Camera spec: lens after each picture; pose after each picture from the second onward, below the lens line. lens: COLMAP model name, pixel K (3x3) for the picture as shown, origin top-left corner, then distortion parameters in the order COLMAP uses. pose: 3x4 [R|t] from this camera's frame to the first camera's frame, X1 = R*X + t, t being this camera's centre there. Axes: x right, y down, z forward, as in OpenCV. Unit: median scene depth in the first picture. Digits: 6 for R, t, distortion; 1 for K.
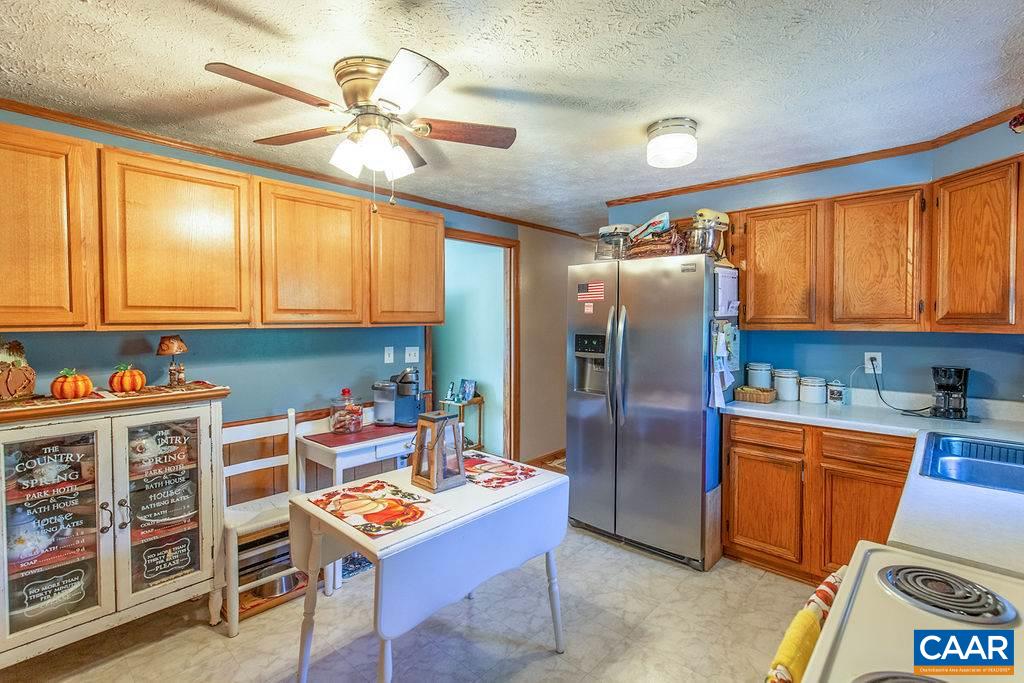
lens RADIAL K [[470.4, 0, 516.7], [0, 470.4, 330.0], [0, 0, 1]] dist [0.000523, 0.000185]
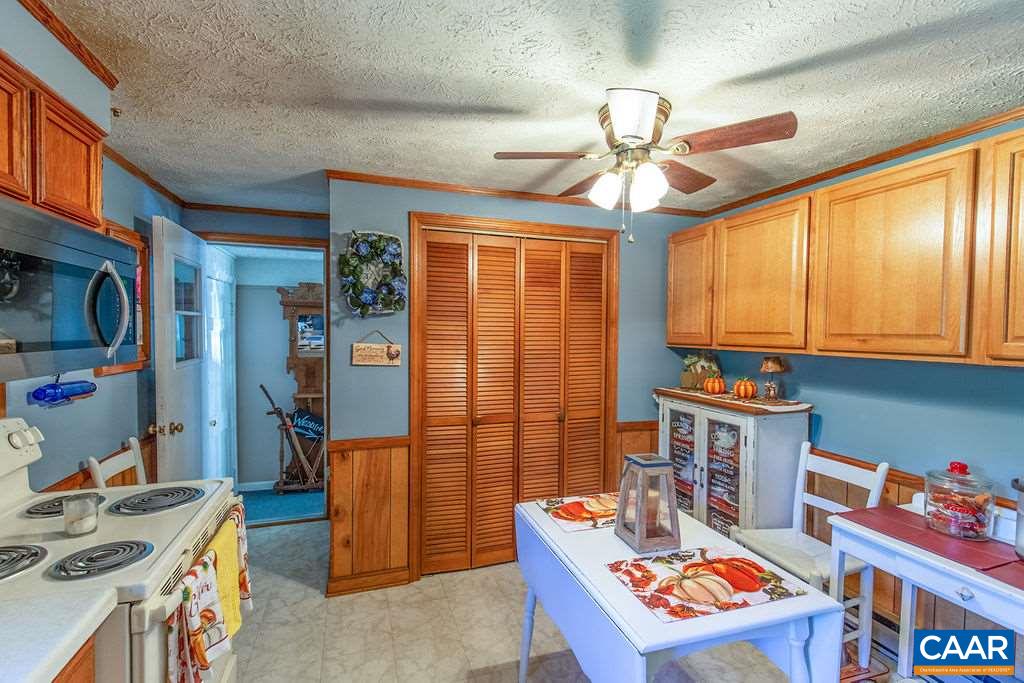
lens RADIAL K [[462.3, 0, 516.2], [0, 462.3, 343.9], [0, 0, 1]] dist [0.002640, 0.000358]
pose [[-0.477716, 0.019656, -0.878295, 0.653551], [-0.031619, 0.998717, 0.039550, -0.051415], [0.877945, 0.046664, -0.476481, 1.138670]]
